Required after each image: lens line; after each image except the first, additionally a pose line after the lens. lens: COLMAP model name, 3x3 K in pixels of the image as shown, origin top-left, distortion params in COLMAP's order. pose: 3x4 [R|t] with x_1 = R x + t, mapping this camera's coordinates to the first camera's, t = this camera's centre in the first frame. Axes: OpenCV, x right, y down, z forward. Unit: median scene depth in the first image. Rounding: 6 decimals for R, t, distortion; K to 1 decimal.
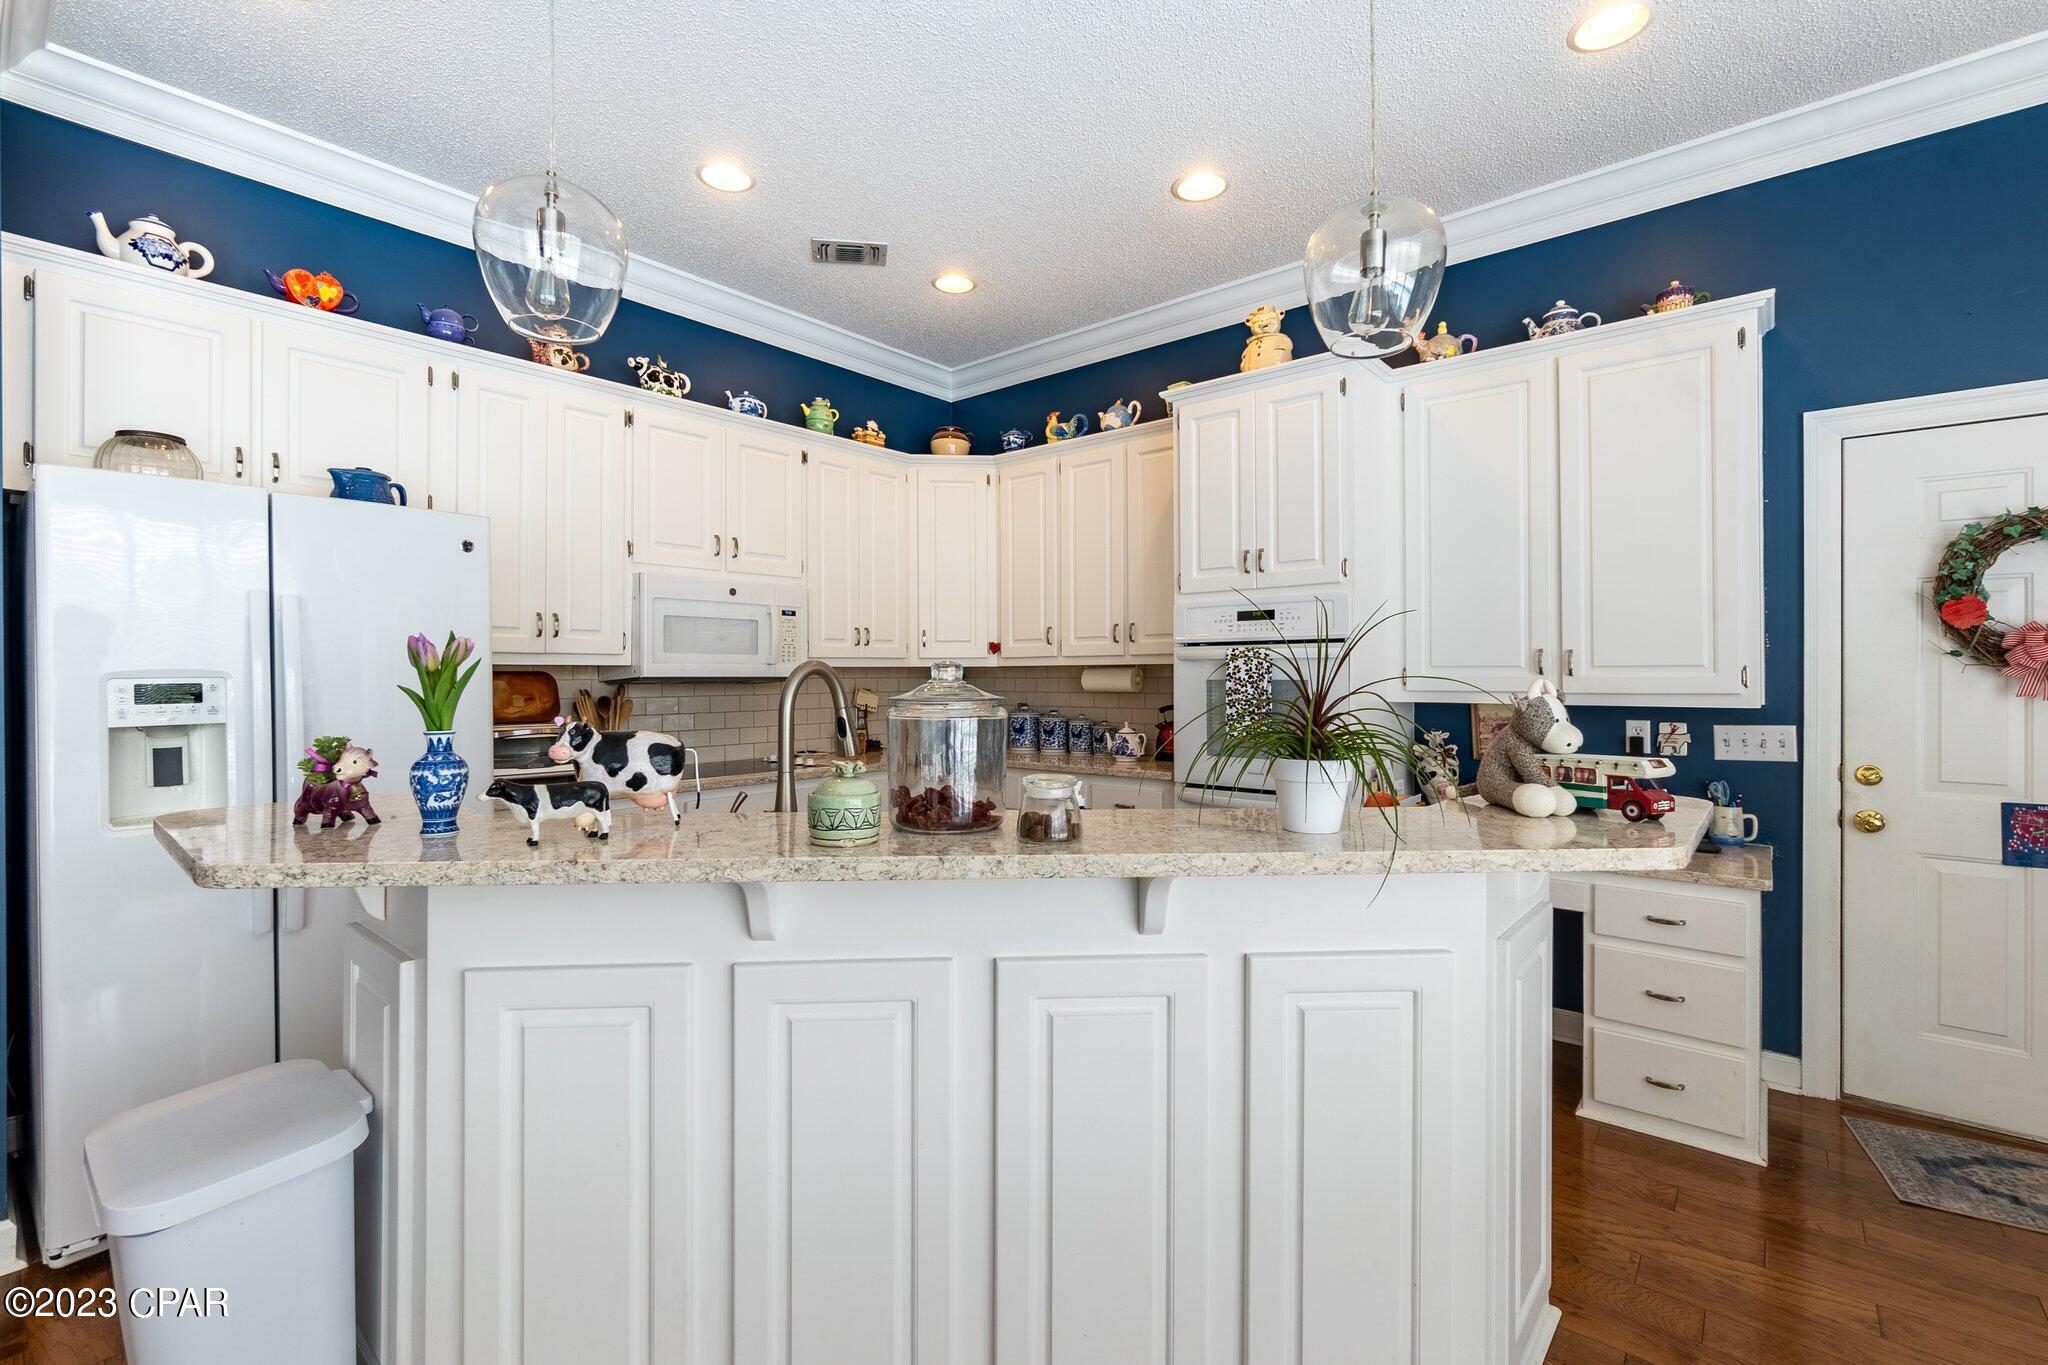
lens RADIAL K [[879.8, 0, 1023.3], [0, 879.8, 667.6], [0, 0, 1]] dist [0.000521, 0.000238]
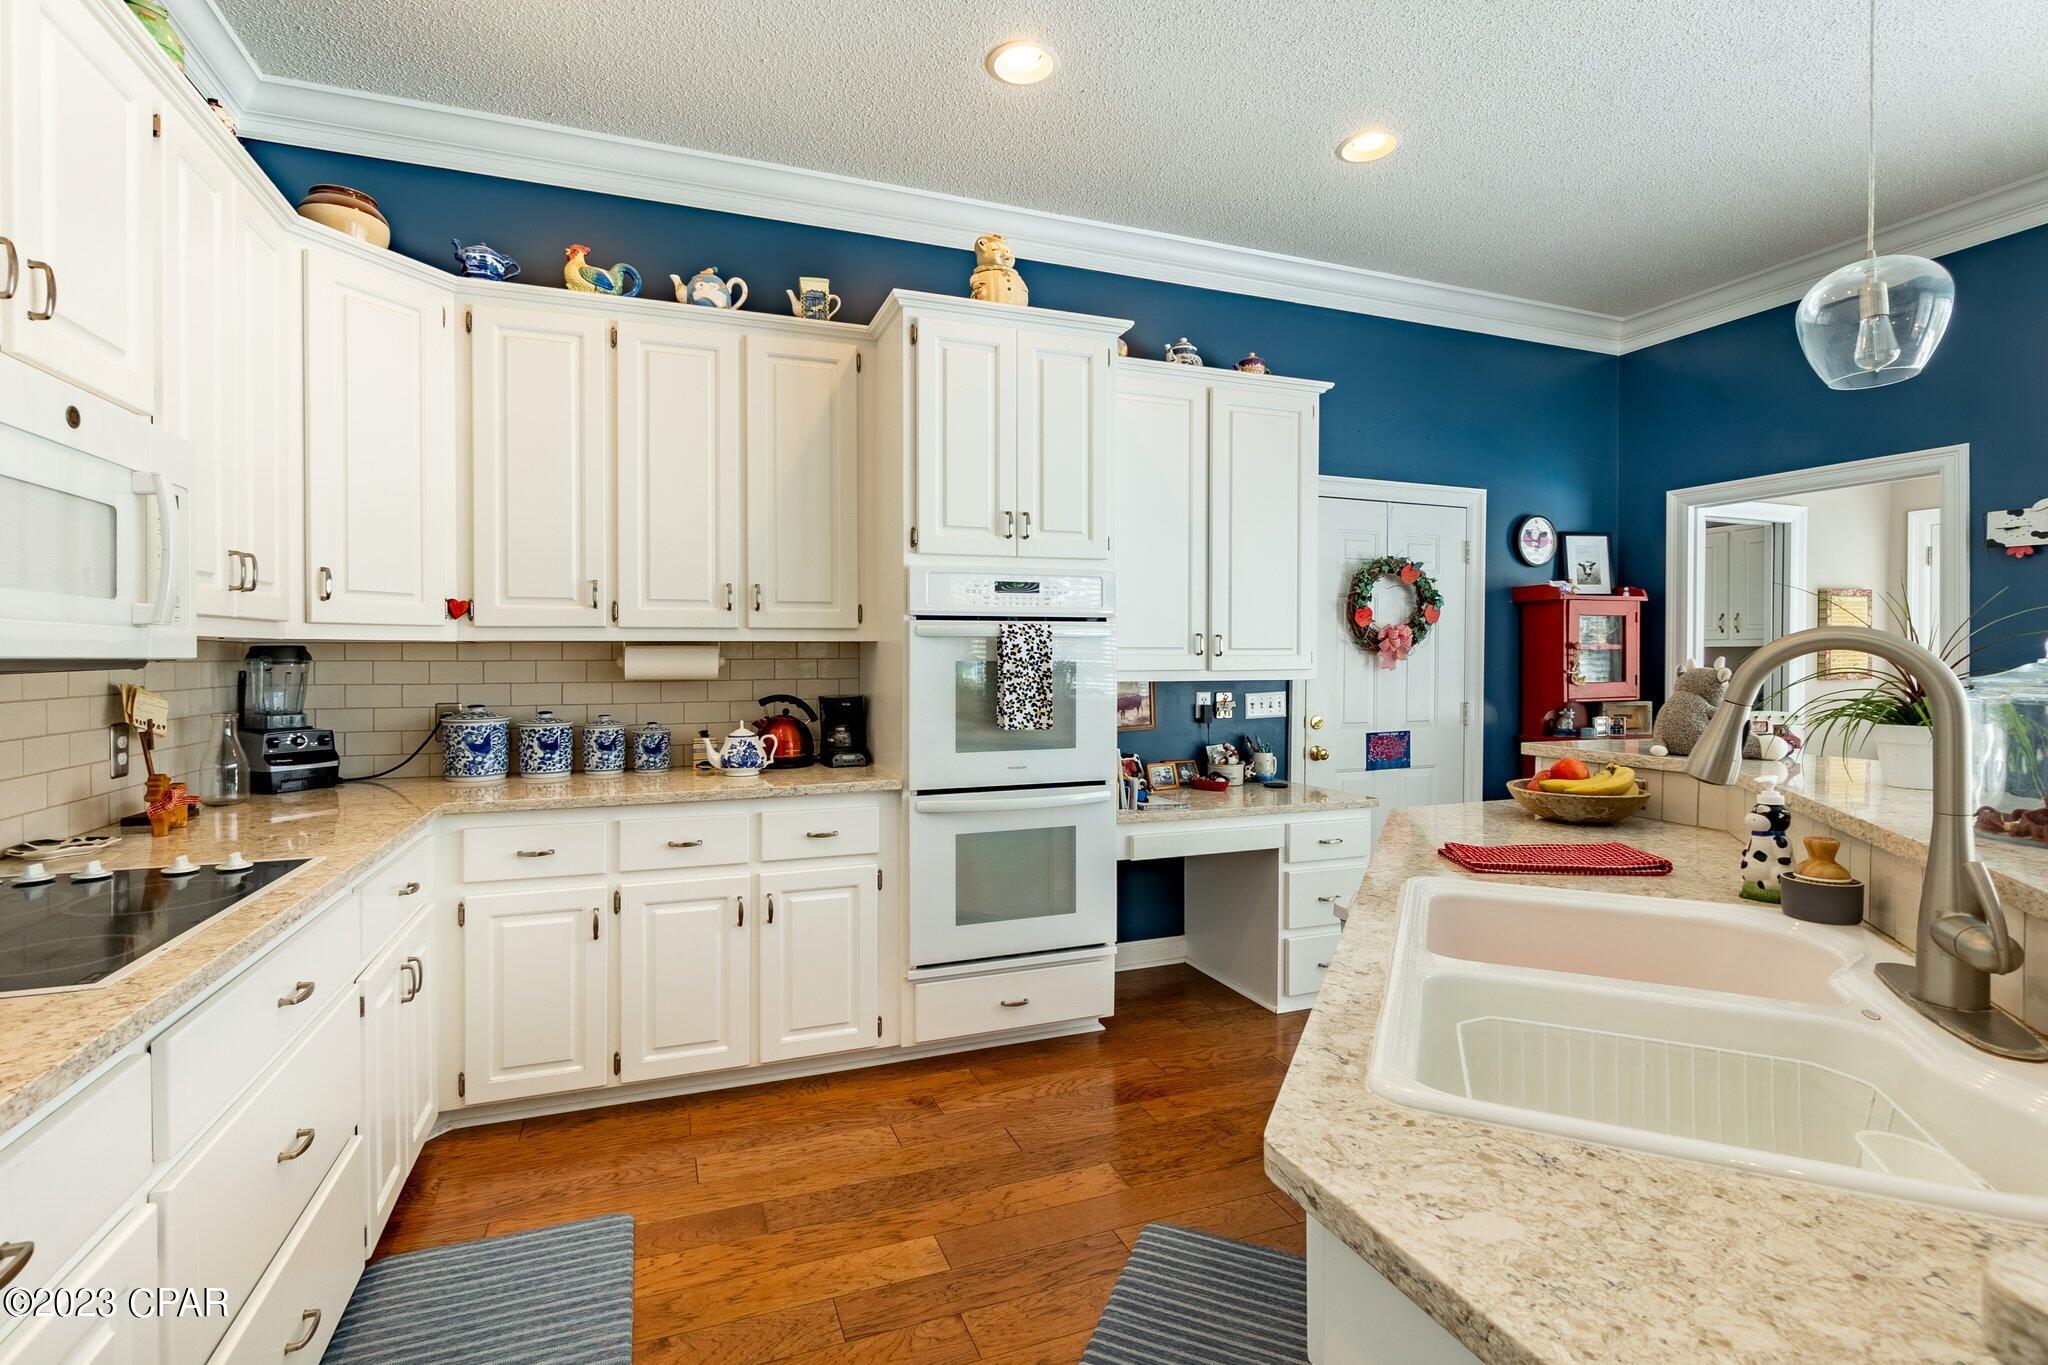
lens RADIAL K [[879.8, 0, 1023.3], [0, 879.8, 667.6], [0, 0, 1]] dist [0.000521, 0.000238]
pose [[0.515121, -0.010029, 0.857059, -0.487945], [-0.005333, 0.999875, 0.014906, 0.007599], [-0.857101, -0.012249, 0.515003, 0.549686]]
